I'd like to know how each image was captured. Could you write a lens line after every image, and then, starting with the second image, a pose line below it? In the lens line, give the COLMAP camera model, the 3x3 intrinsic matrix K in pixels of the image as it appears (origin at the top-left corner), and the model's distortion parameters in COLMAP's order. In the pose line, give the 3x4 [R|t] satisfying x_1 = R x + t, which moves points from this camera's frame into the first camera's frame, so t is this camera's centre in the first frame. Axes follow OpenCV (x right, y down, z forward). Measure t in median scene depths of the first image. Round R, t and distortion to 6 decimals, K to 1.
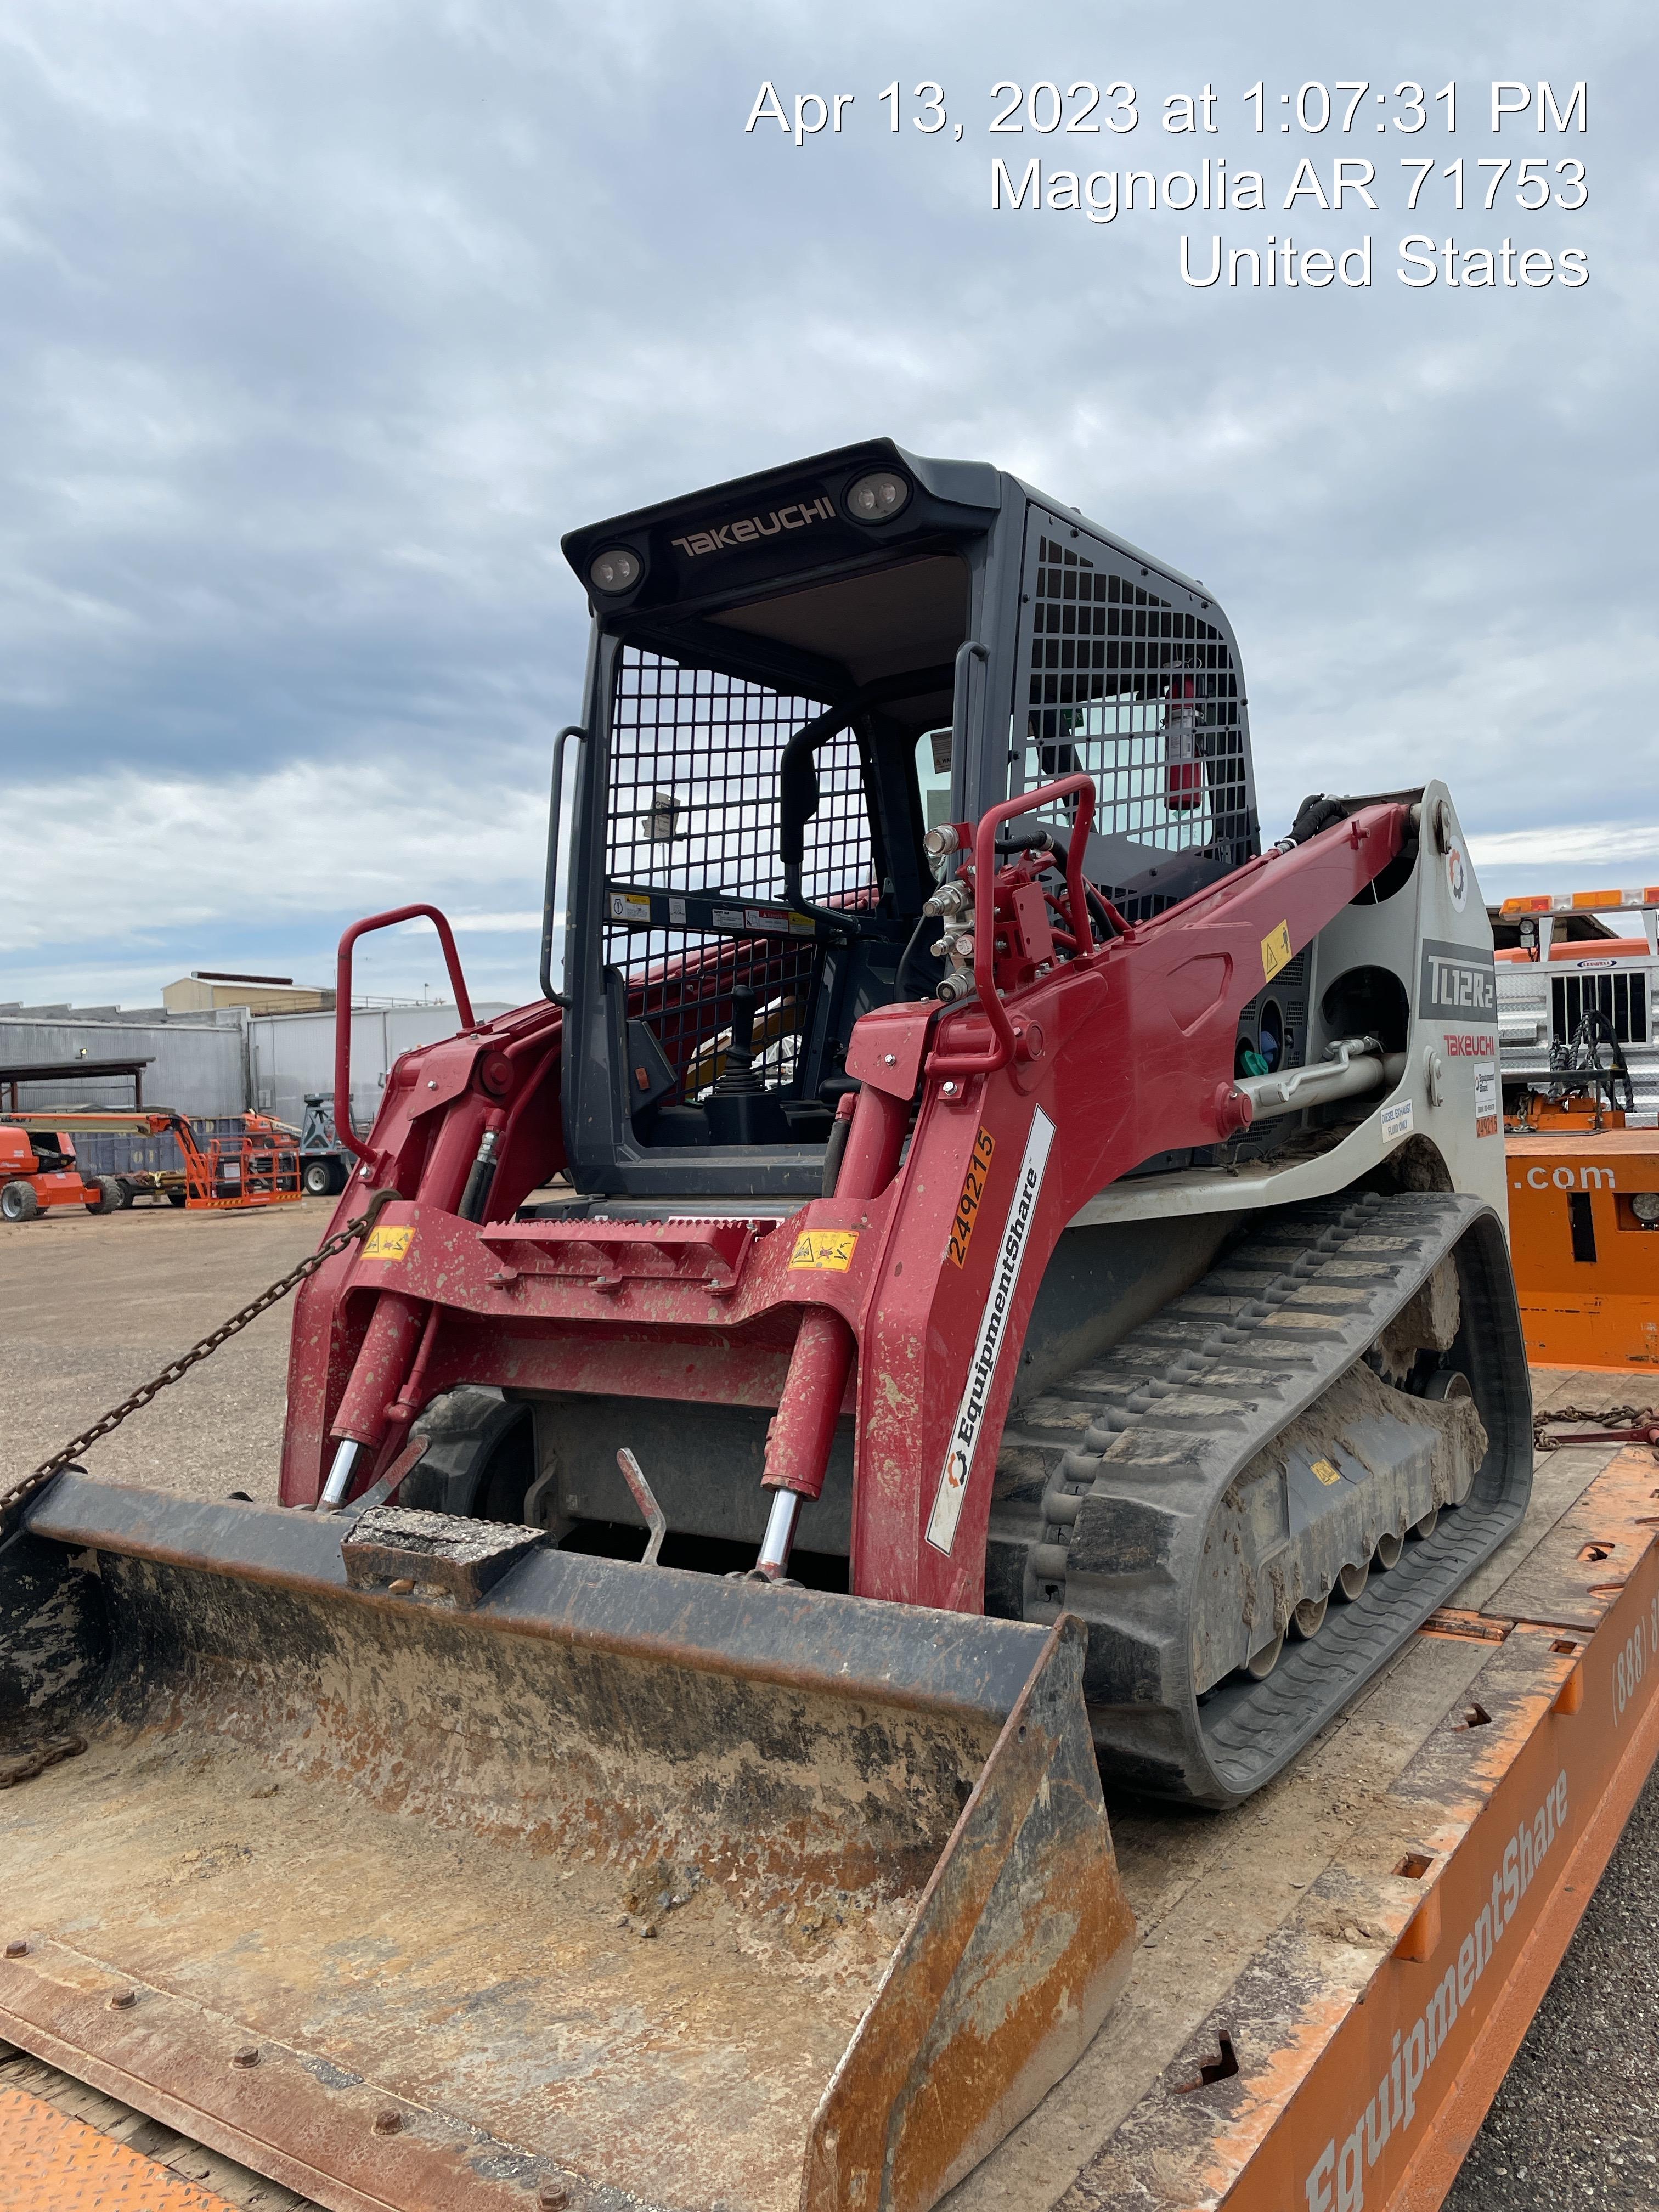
lens RADIAL K [[1668.6, 0, 840.5], [0, 1668.6, 1102.4], [0, 0, 1]] dist [0.078785, -0.112480]
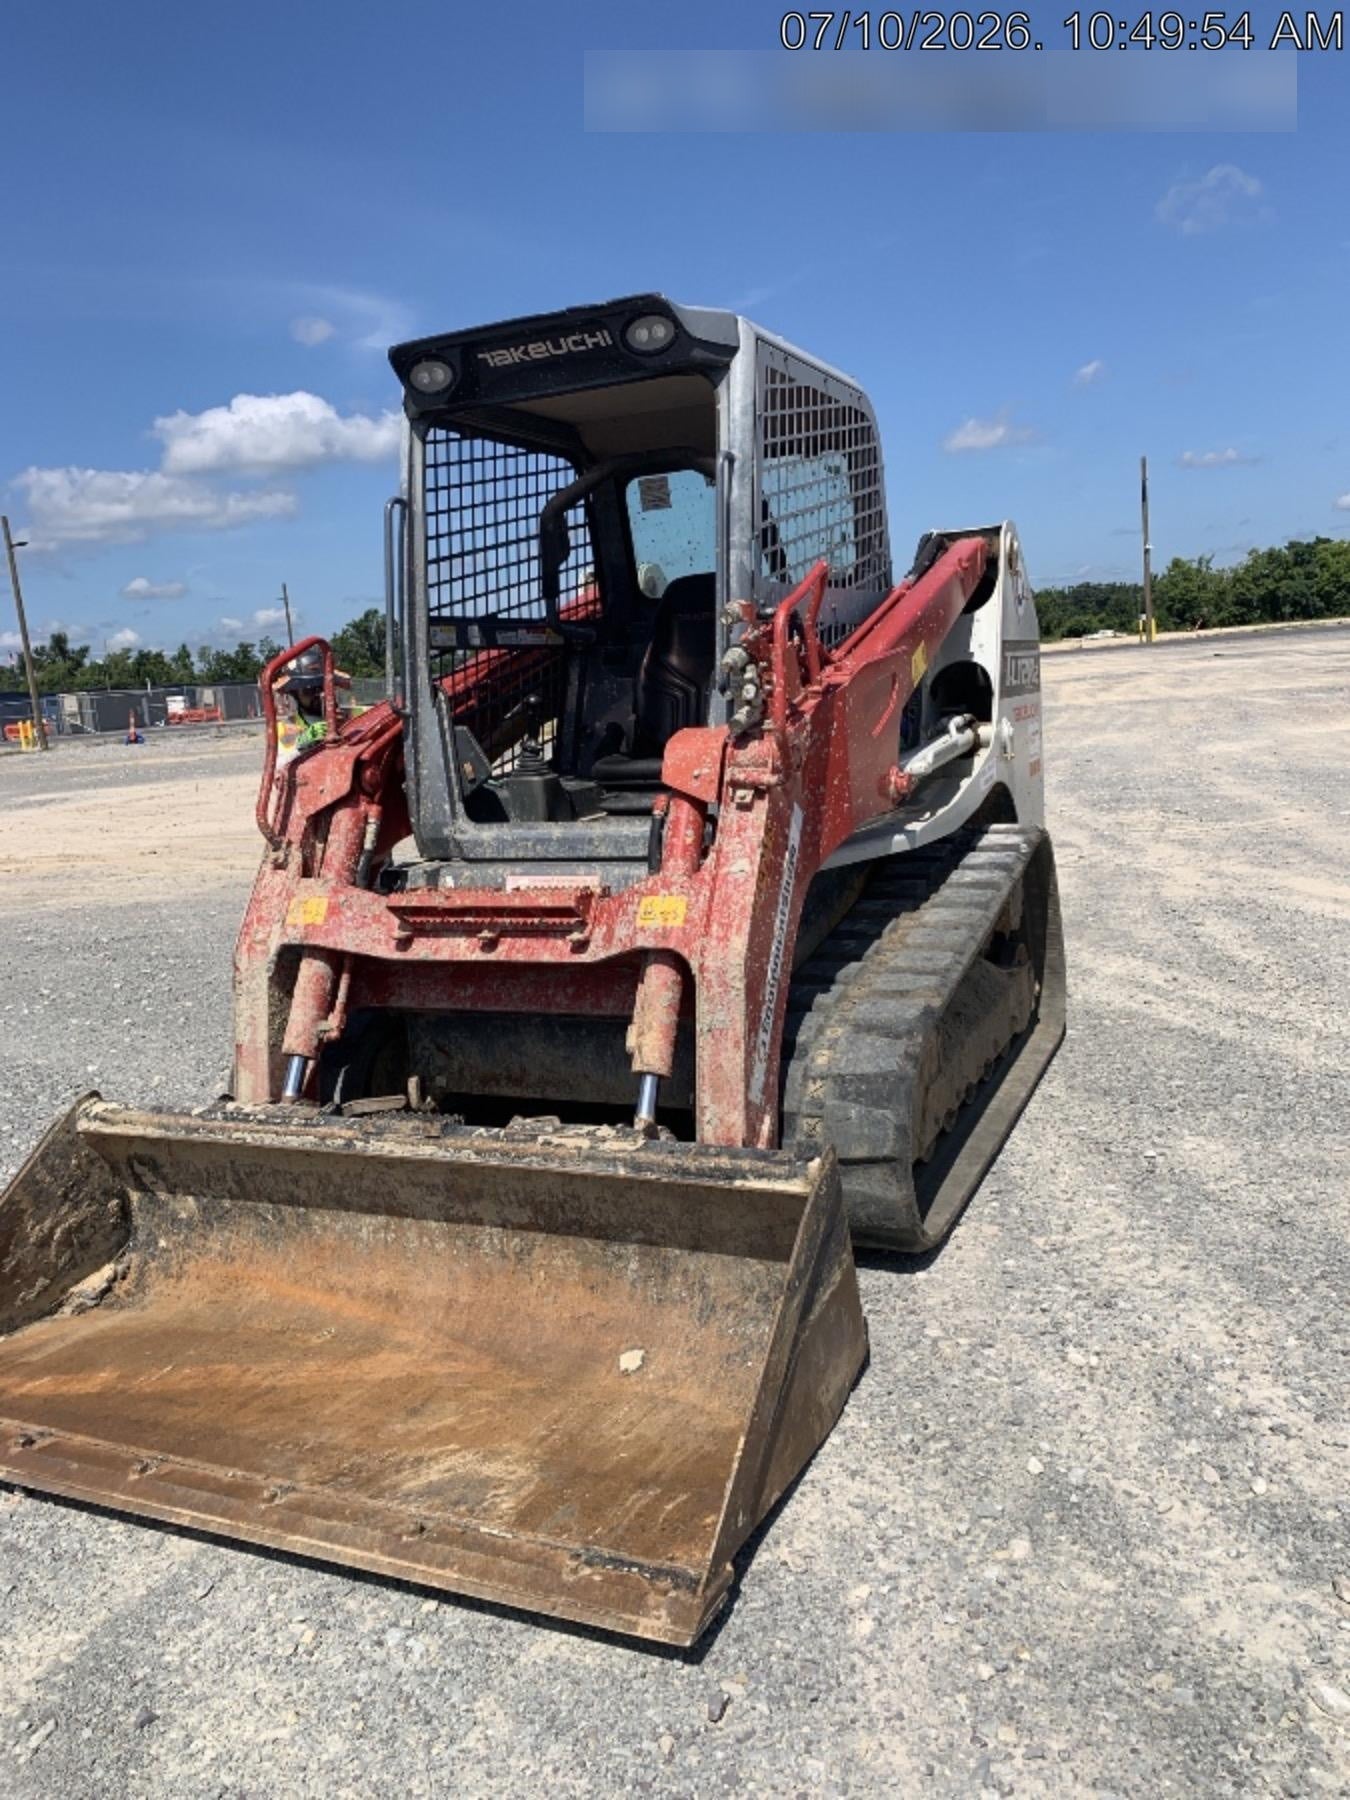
lens RADIAL K [[1357.8, 0, 684.0], [0, 1357.8, 897.1], [0, 0, 1]] dist [0.078785, -0.112480]
pose [[0.983798, -0.053284, 0.171179, -0.154925], [0.028381, 0.989060, 0.144761, -0.074290], [-0.177020, -0.137557, 0.974547, -0.116484]]
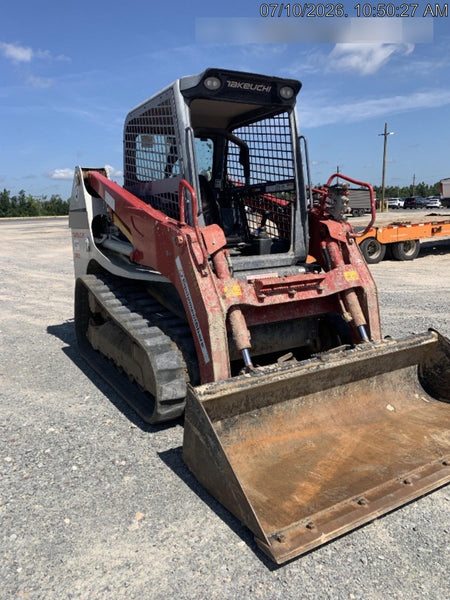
lens RADIAL K [[452.5, 0, 216.7], [0, 452.5, 293.2], [0, 0, 1]] dist [0.072710, -0.117998]
pose [[0.440070, -0.123804, 0.889388, -1.053305], [0.016798, 0.991412, 0.129694, -0.026375], [-0.897806, -0.042135, 0.438371, 0.626799]]
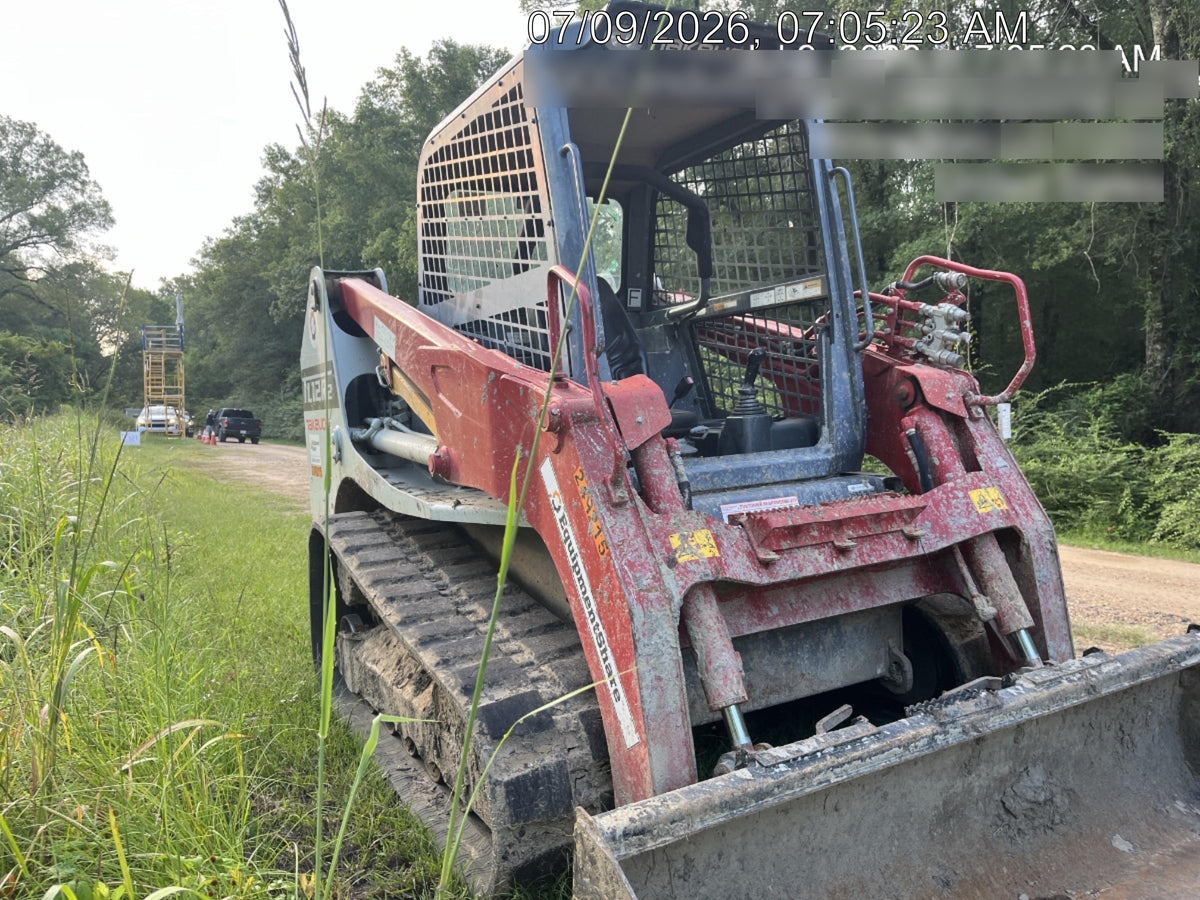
lens RADIAL K [[905.1, 0, 600.0], [0, 905.1, 450.0], [0, 0, 1]] dist [0.072710, -0.117998]
pose [[0.458878, -0.038574, 0.887662, -0.878060], [0.041052, 0.998911, 0.022186, -0.003747], [-0.887550, 0.026260, 0.459962, 0.736835]]
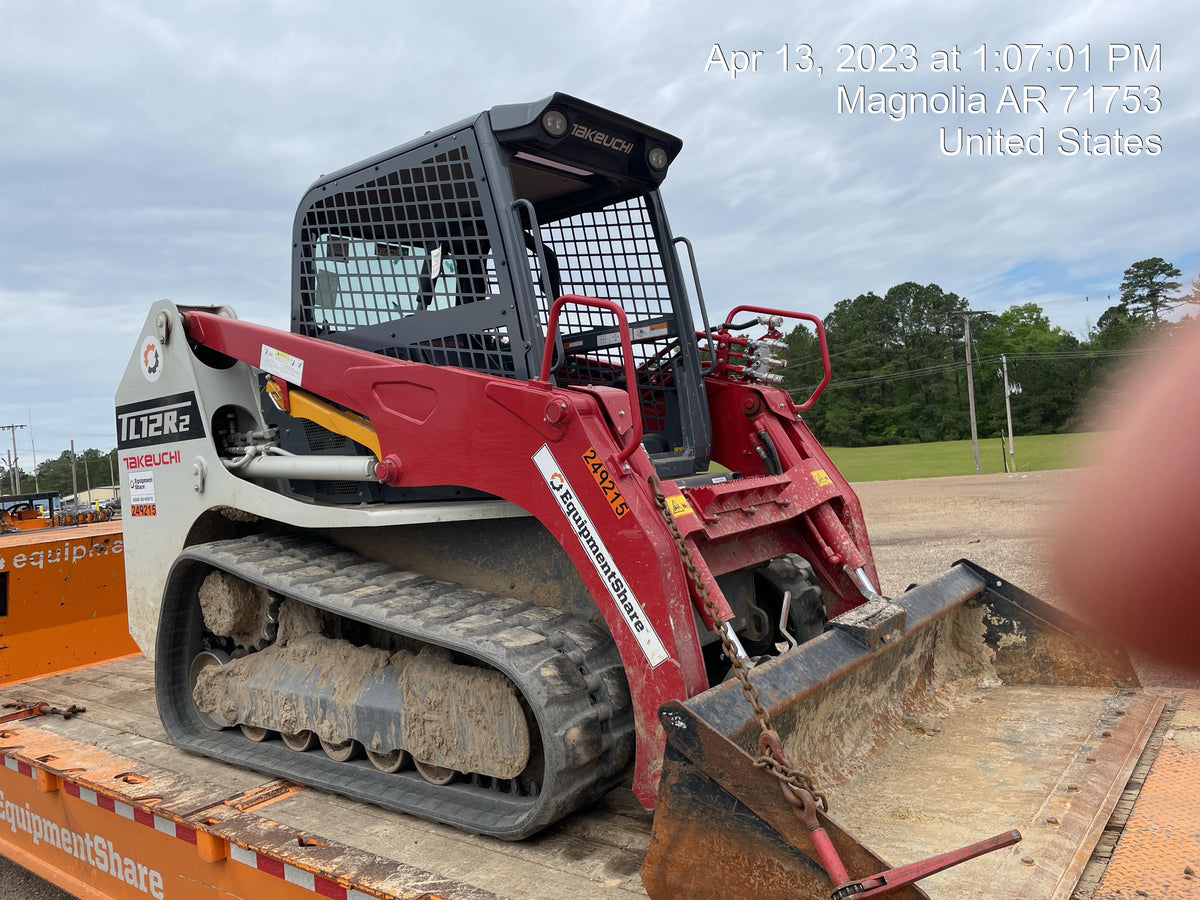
lens RADIAL K [[905.2, 0, 595.3], [0, 905.2, 439.0], [0, 0, 1]] dist [0.078785, -0.112480]
pose [[0.075244, 0.042257, 0.996269, -1.117927], [0.085311, 0.995166, -0.048654, 0.055072], [-0.993509, 0.088654, 0.071276, 0.992211]]
